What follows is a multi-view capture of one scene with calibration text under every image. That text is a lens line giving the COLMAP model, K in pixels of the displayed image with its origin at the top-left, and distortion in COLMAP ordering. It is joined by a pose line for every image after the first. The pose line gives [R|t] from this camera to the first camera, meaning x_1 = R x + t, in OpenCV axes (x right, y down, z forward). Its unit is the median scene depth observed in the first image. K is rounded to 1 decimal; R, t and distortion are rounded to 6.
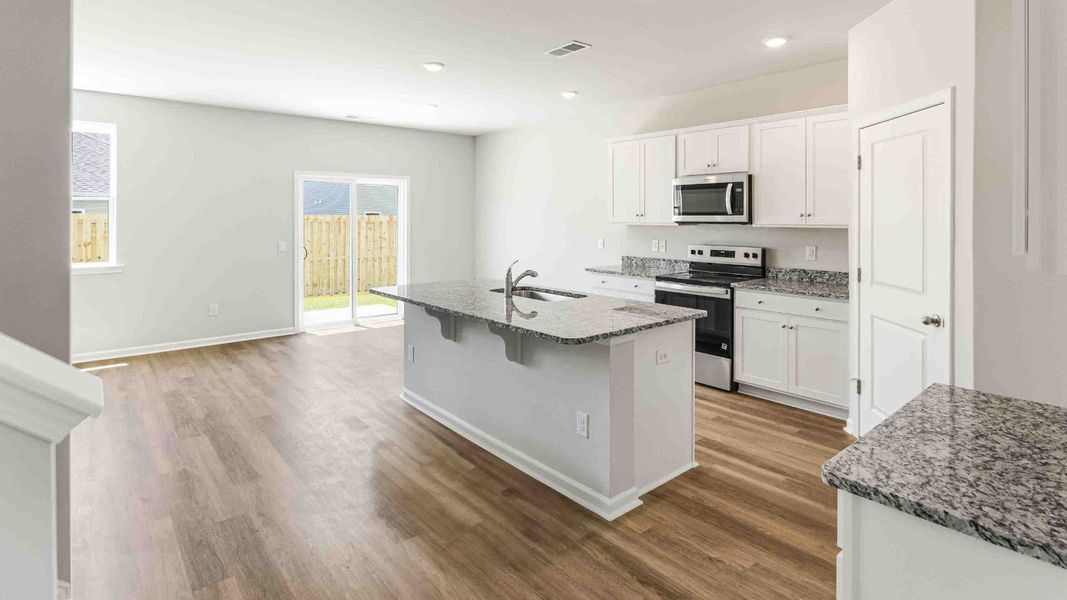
lens RADIAL K [[528.5, 0, 532.4], [0, 528.5, 219.4], [0, 0, 1]] dist [0.001146, 0.000006]
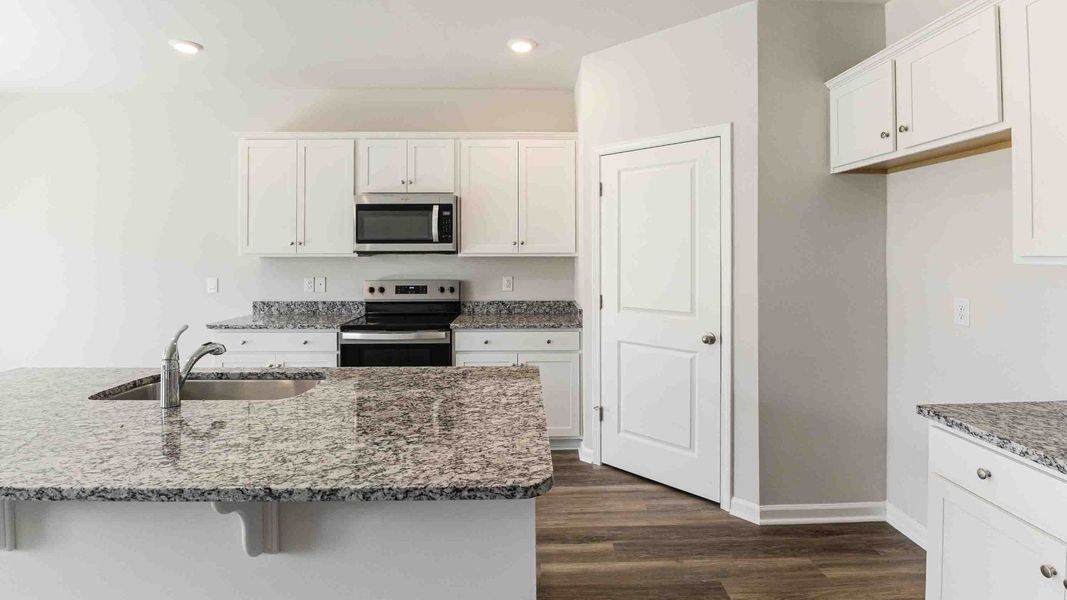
lens RADIAL K [[500.0, 0, 533.2], [0, 500.0, 253.7], [0, 0, 1]] dist [-0.031153, -0.000054]
pose [[0.626602, -0.001965, 0.779337, -0.144761], [0.005412, 0.999984, -0.001831, 0.011050], [-0.779321, 0.005365, 0.626602, 0.377980]]
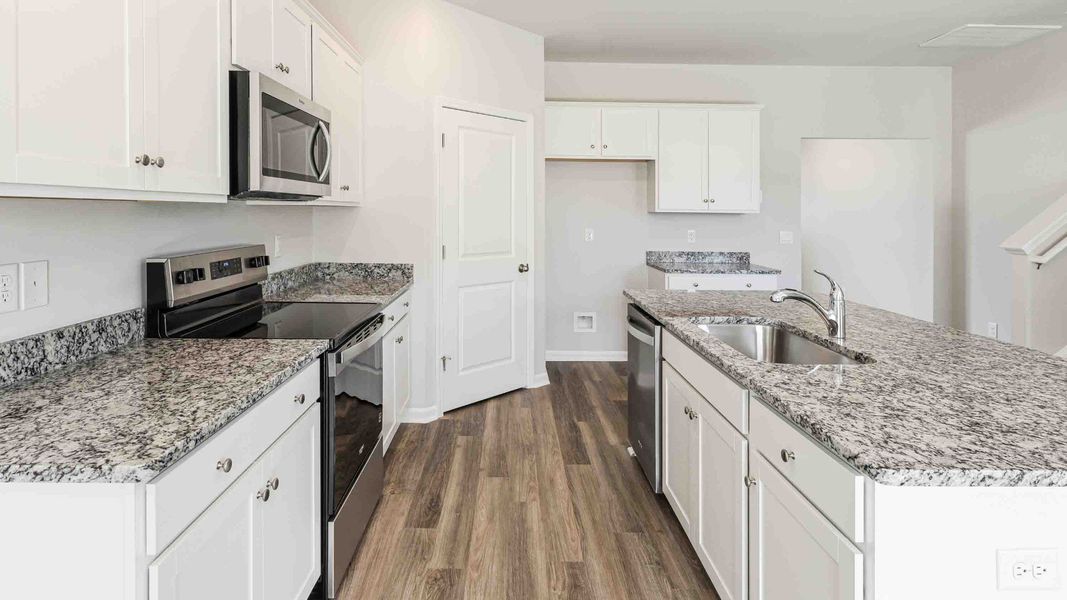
lens RADIAL K [[561.4, 0, 523.9], [0, 561.4, 210.9], [0, 0, 1]] dist [-0.000779, -0.000745]
pose [[-0.782044, -0.010809, 0.623130, -0.119991], [-0.010610, 0.999936, 0.004030, 0.015375], [-0.623133, -0.003460, -0.782108, 1.286946]]
